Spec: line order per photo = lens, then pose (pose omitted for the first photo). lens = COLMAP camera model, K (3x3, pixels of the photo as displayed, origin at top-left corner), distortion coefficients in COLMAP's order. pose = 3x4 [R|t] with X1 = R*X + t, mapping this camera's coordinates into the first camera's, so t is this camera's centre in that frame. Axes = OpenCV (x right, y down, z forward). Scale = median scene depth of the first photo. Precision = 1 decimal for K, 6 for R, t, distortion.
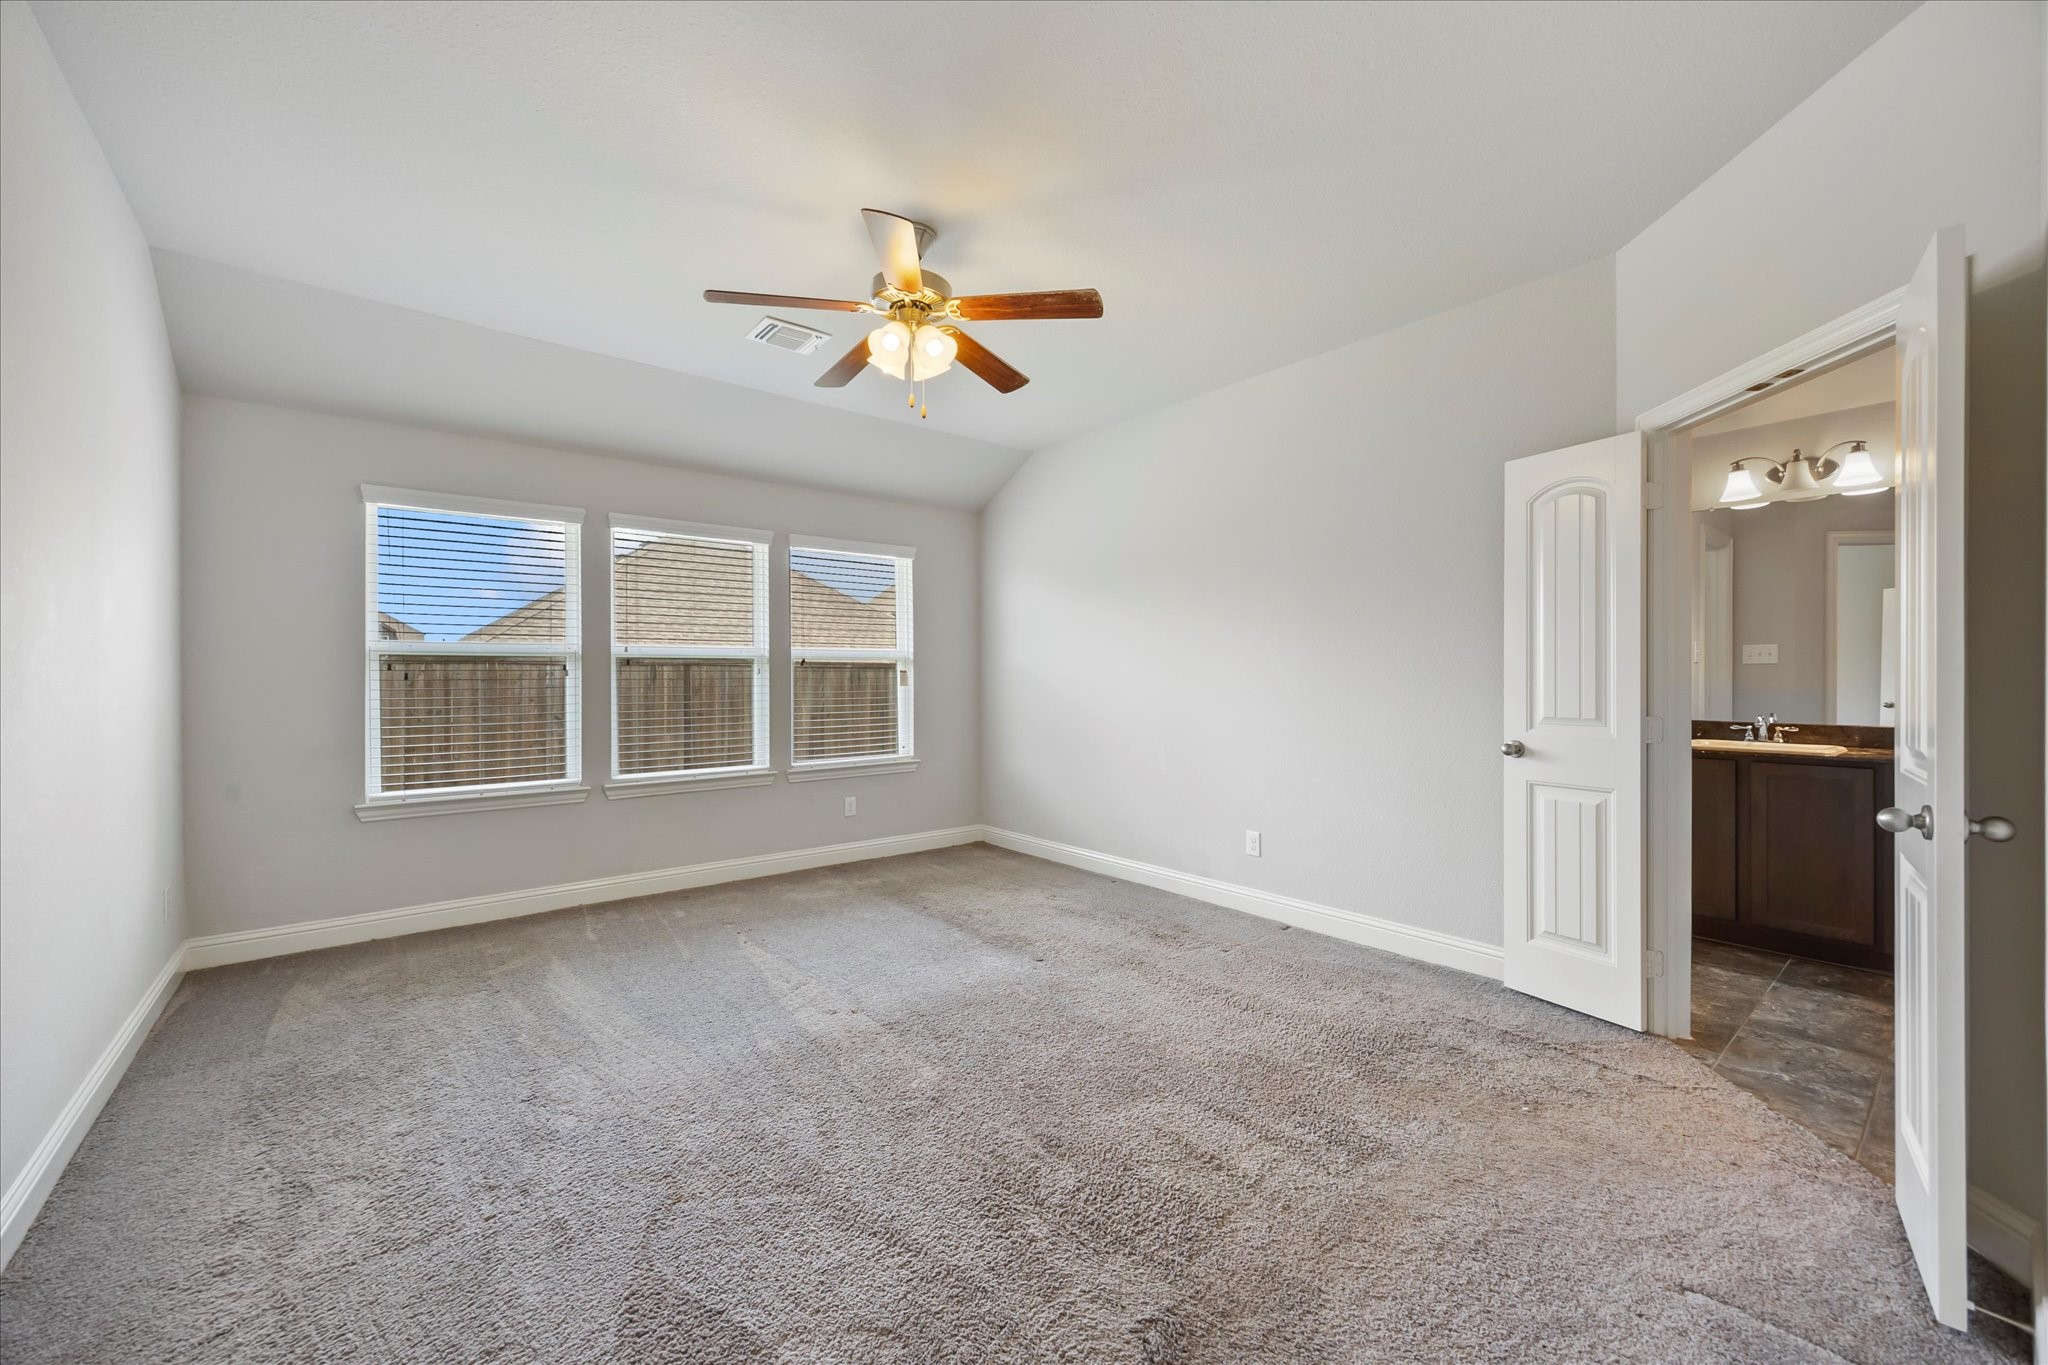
lens RADIAL K [[803.6, 0, 1022.6], [0, 803.6, 673.8], [0, 0, 1]] dist [-0.001336, -0.000102]
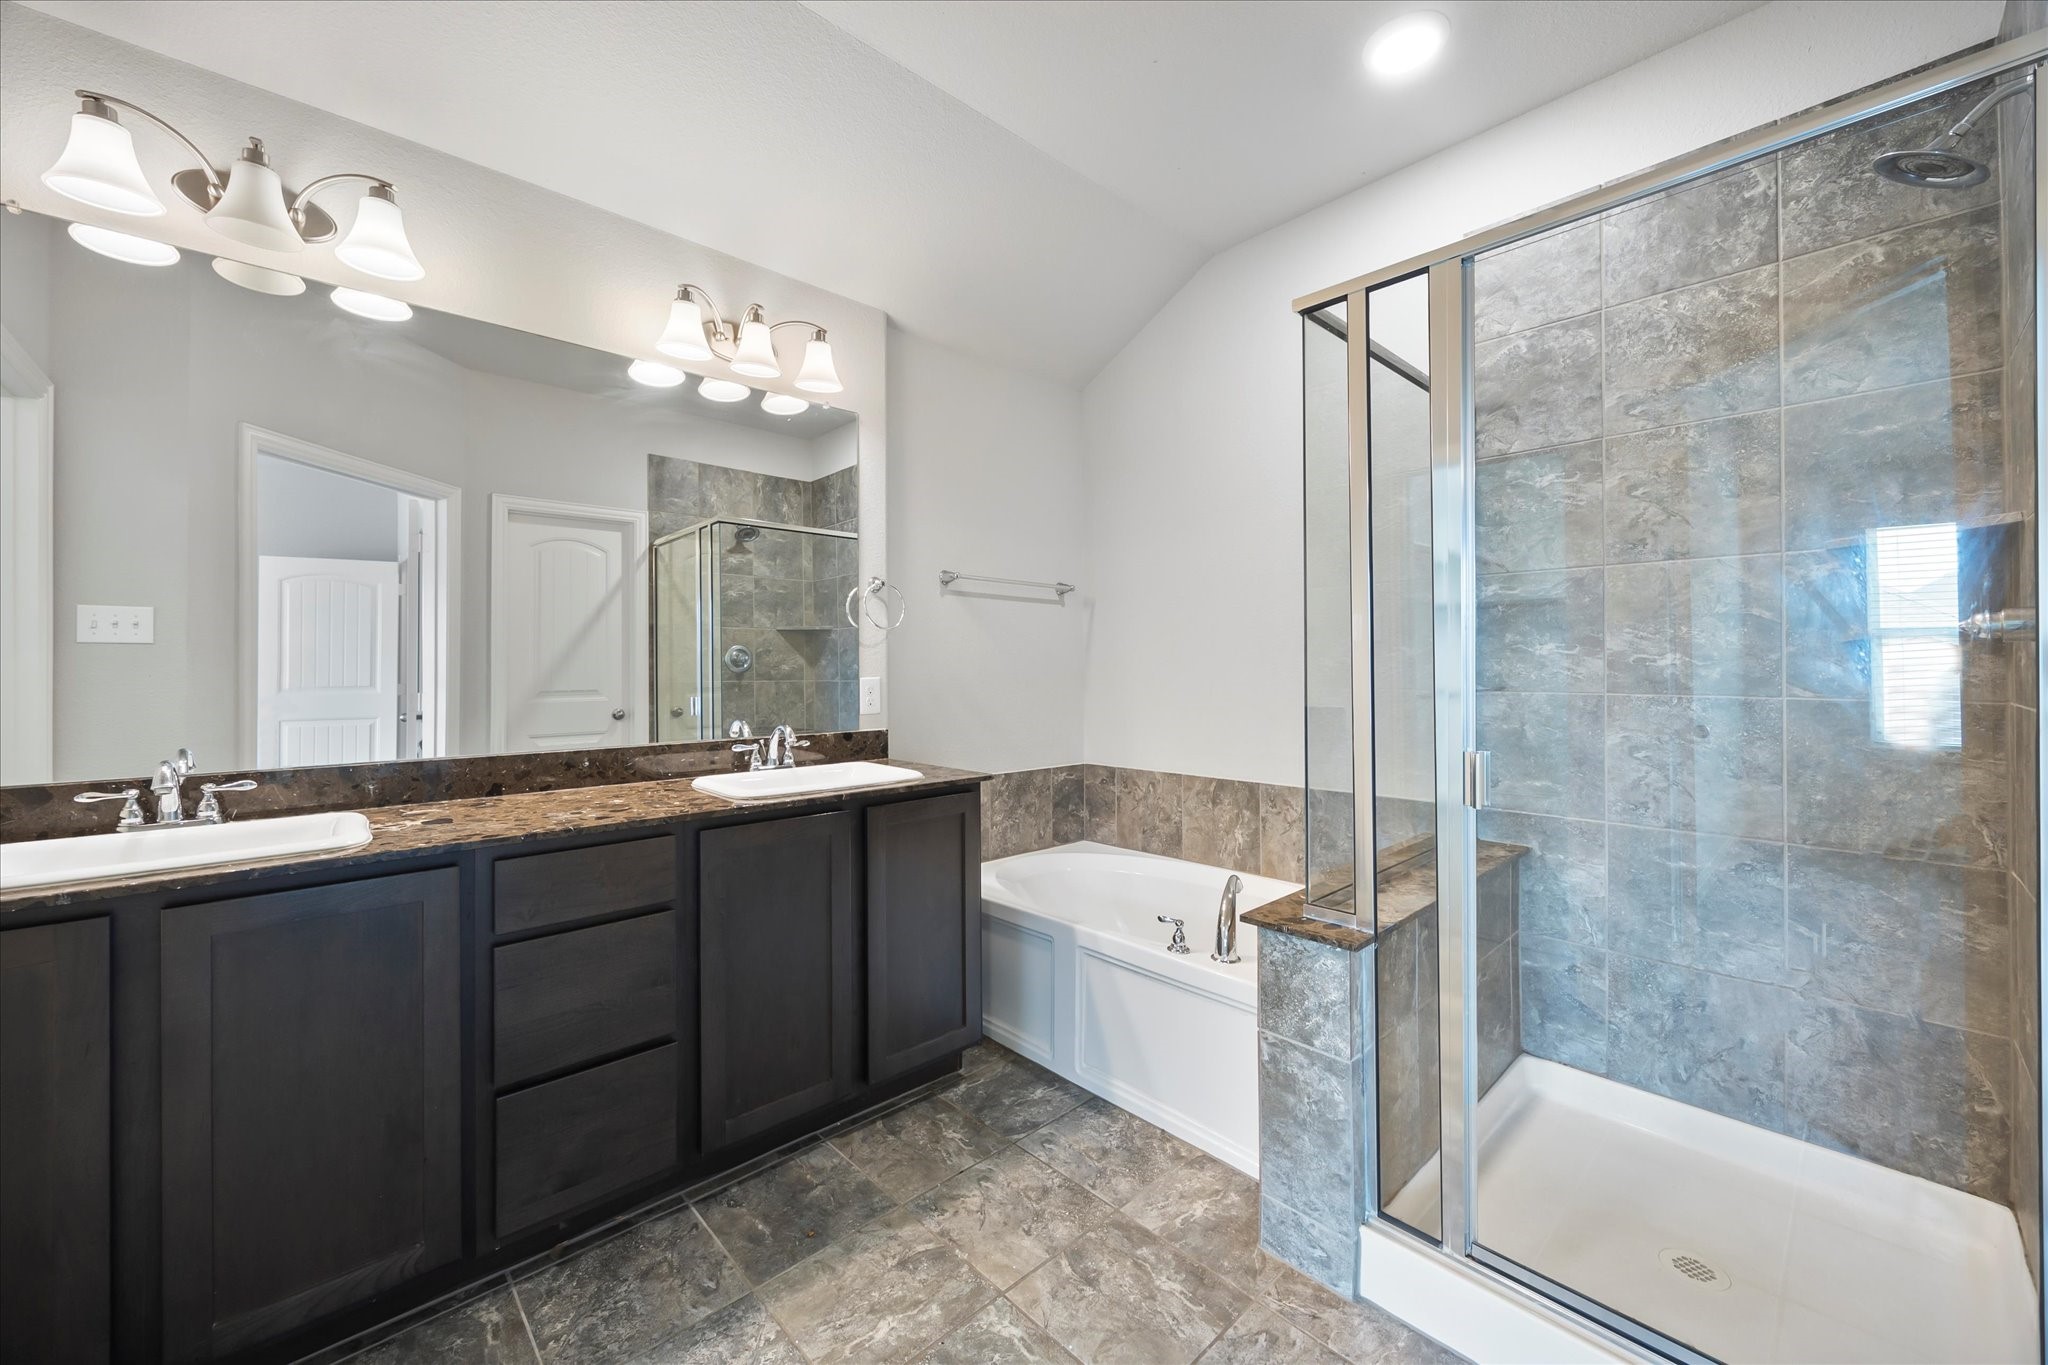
lens RADIAL K [[803.6, 0, 1022.6], [0, 803.6, 673.8], [0, 0, 1]] dist [-0.001336, -0.000102]
pose [[-0.055326, -0.000856, 0.998468, 0.498725], [-0.000991, 0.999999, 0.000803, 0.007792], [-0.998468, -0.000945, -0.055326, 0.596938]]
